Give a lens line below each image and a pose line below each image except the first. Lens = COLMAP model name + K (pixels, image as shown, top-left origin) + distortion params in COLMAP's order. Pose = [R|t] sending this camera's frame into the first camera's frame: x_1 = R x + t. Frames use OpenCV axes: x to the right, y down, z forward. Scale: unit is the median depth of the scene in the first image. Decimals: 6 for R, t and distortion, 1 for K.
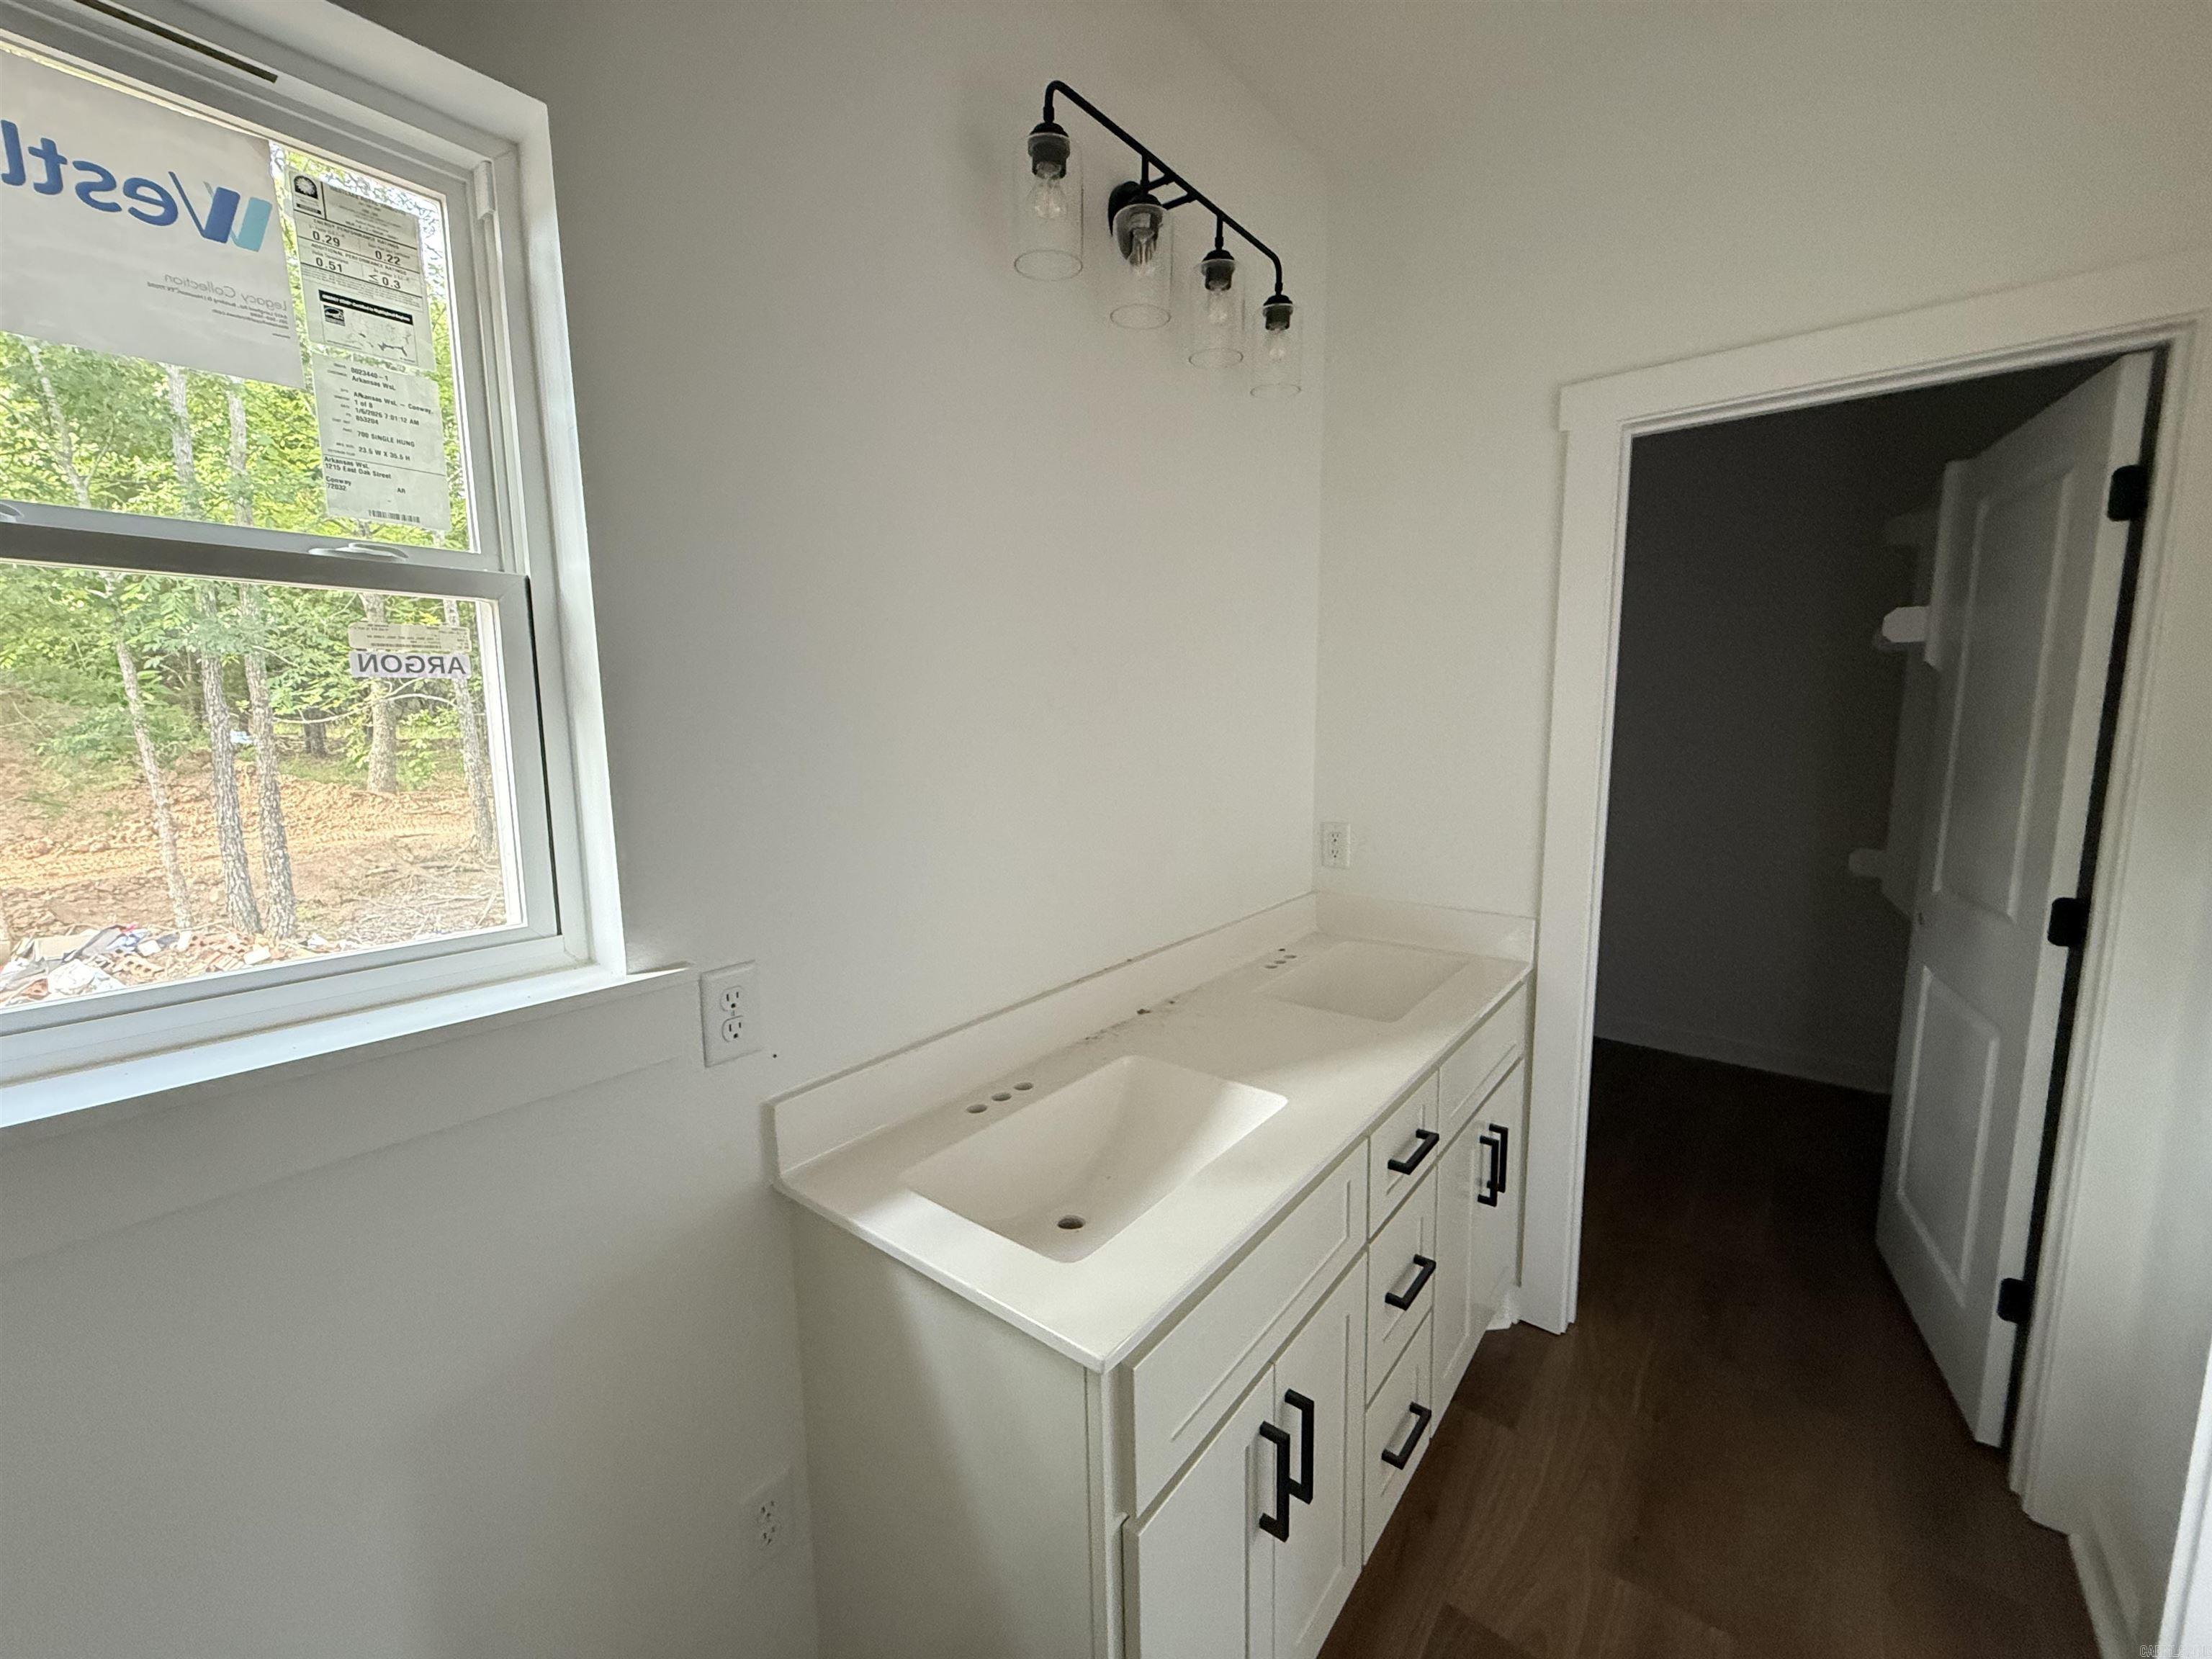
lens RADIAL K [[893.8, 0, 1102.8], [0, 893.8, 853.9], [0, 0, 1]] dist [0.001156, 0.000062]
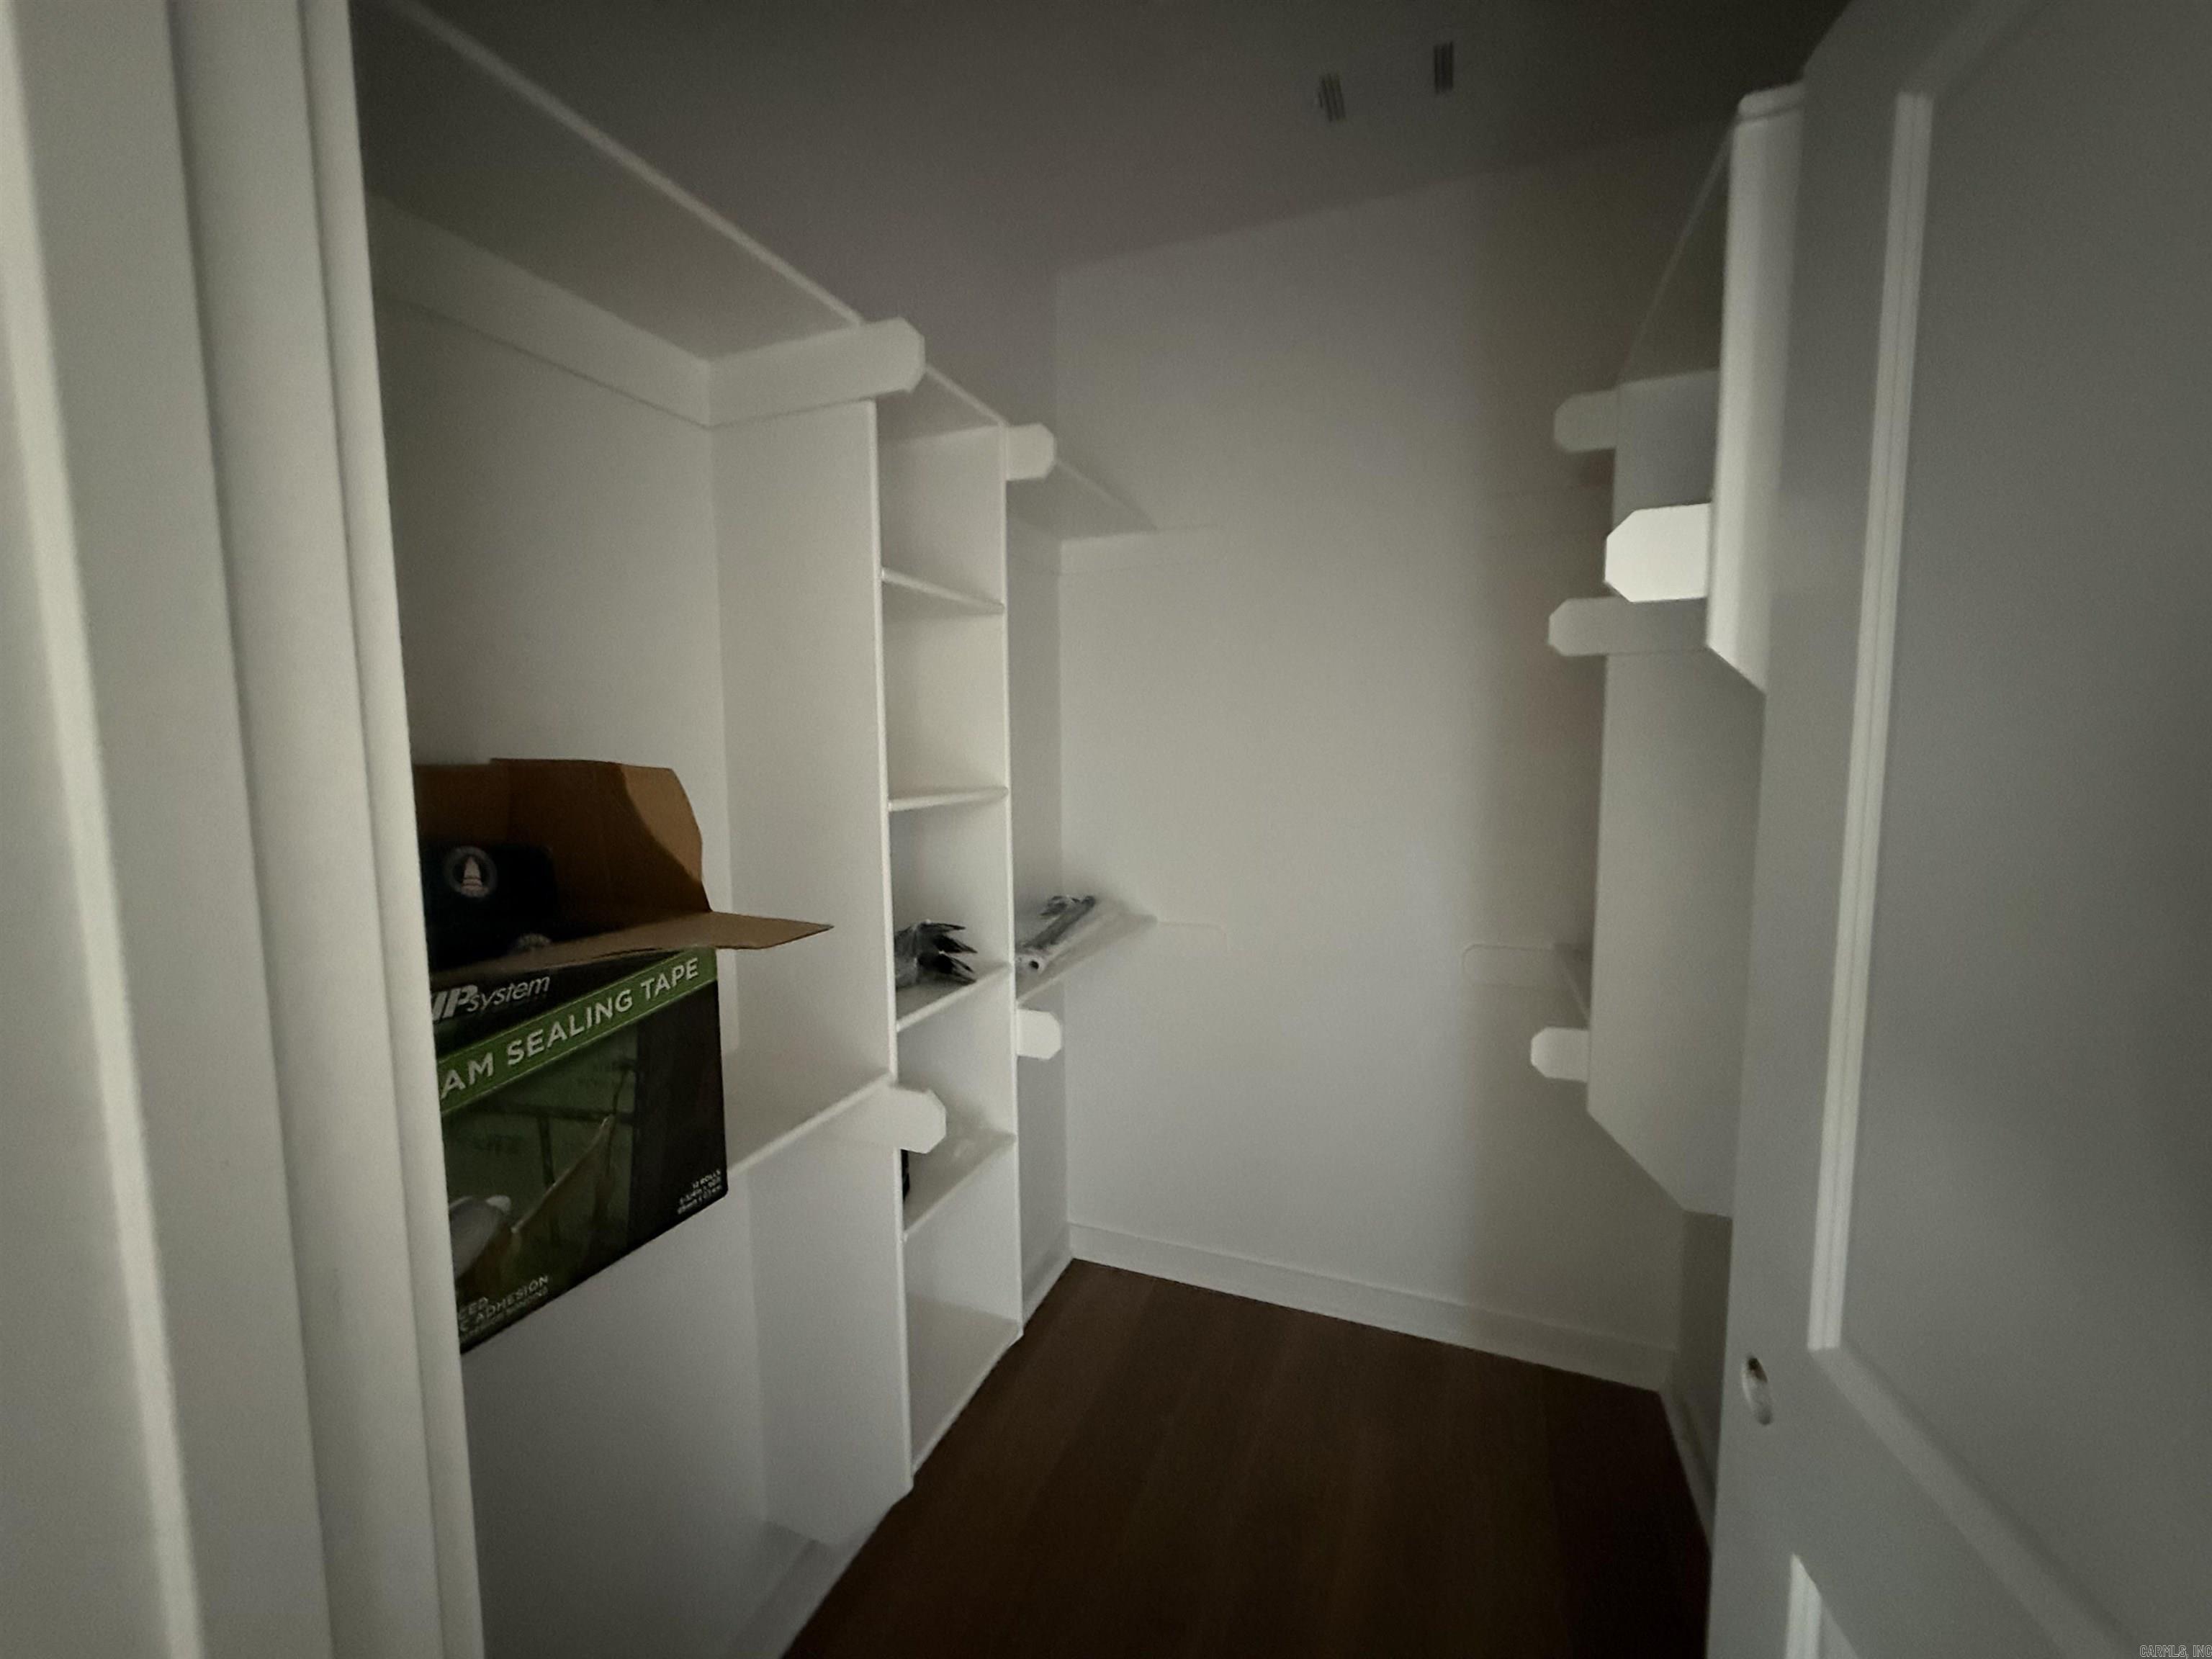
lens RADIAL K [[880.3, 0, 1097.4], [0, 880.3, 830.1], [0, 0, 1]] dist [0.000497, -0.000094]
pose [[0.959850, -0.009028, 0.280369, 0.553762], [0.025908, 0.998063, -0.056558, -0.121882], [-0.279315, 0.061551, 0.958225, 0.704911]]
